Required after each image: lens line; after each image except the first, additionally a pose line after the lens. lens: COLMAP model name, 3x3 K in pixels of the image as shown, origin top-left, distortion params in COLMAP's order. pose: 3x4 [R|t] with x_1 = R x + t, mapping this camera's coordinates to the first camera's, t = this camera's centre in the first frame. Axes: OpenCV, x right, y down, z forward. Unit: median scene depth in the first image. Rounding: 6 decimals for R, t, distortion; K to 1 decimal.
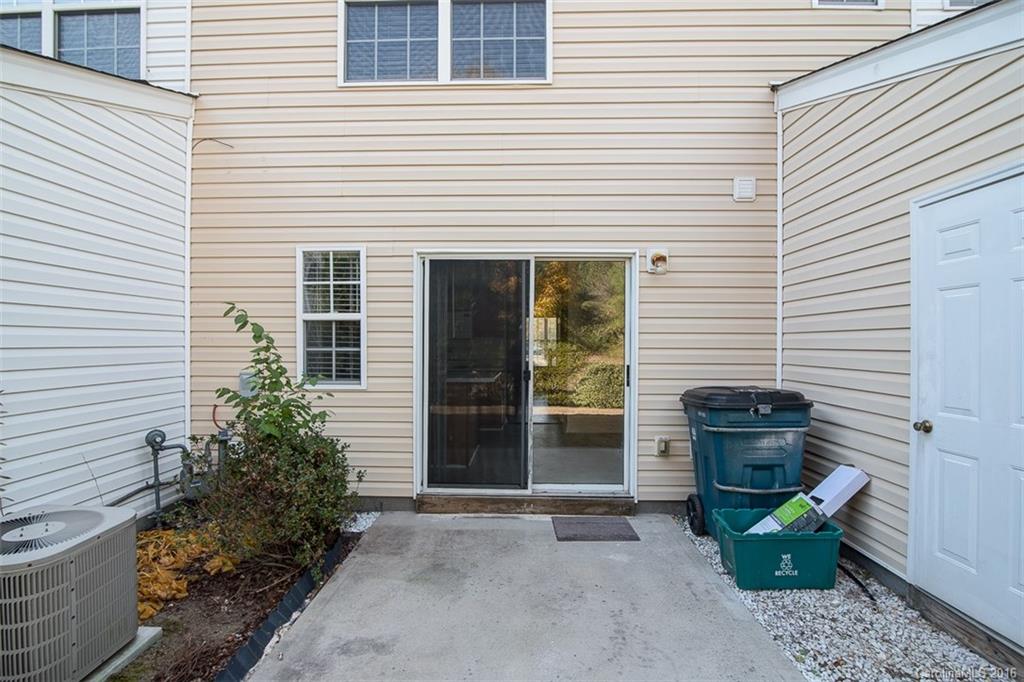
lens RADIAL K [[477.7, 0, 510.3], [0, 477.7, 347.3], [0, 0, 1]] dist [-0.022550, 0.002698]
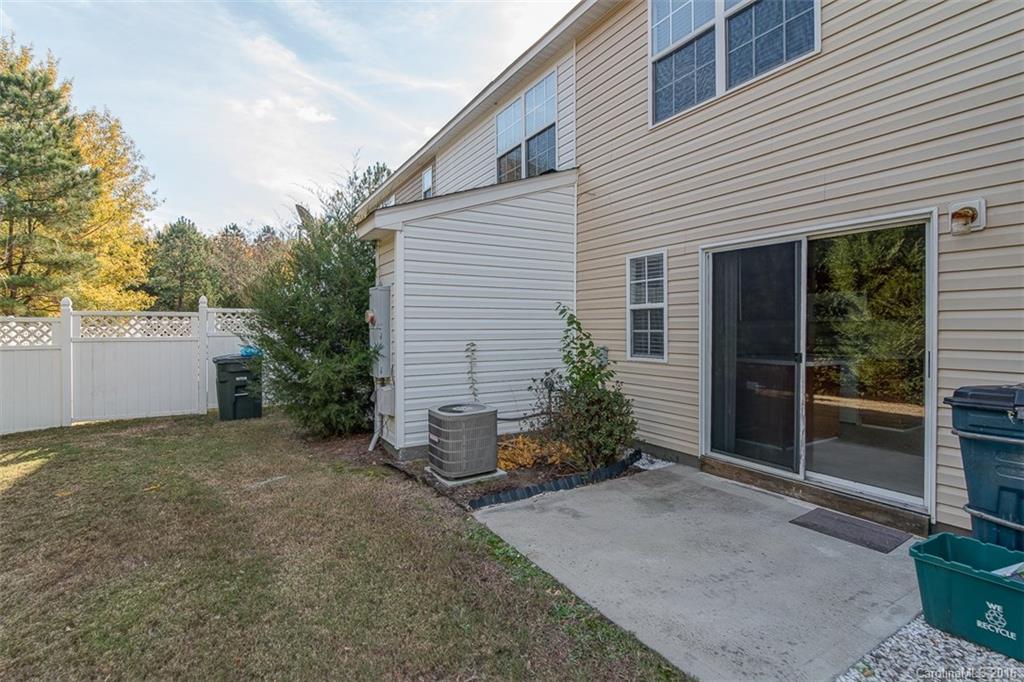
lens RADIAL K [[477.7, 0, 502.1], [0, 477.7, 334.1], [0, 0, 1]] dist [-0.022550, 0.002698]
pose [[0.527132, 0.008028, -0.849746, 0.544581], [-0.008990, 0.999952, 0.003870, 0.011414], [0.849736, 0.005599, 0.527179, -0.034104]]
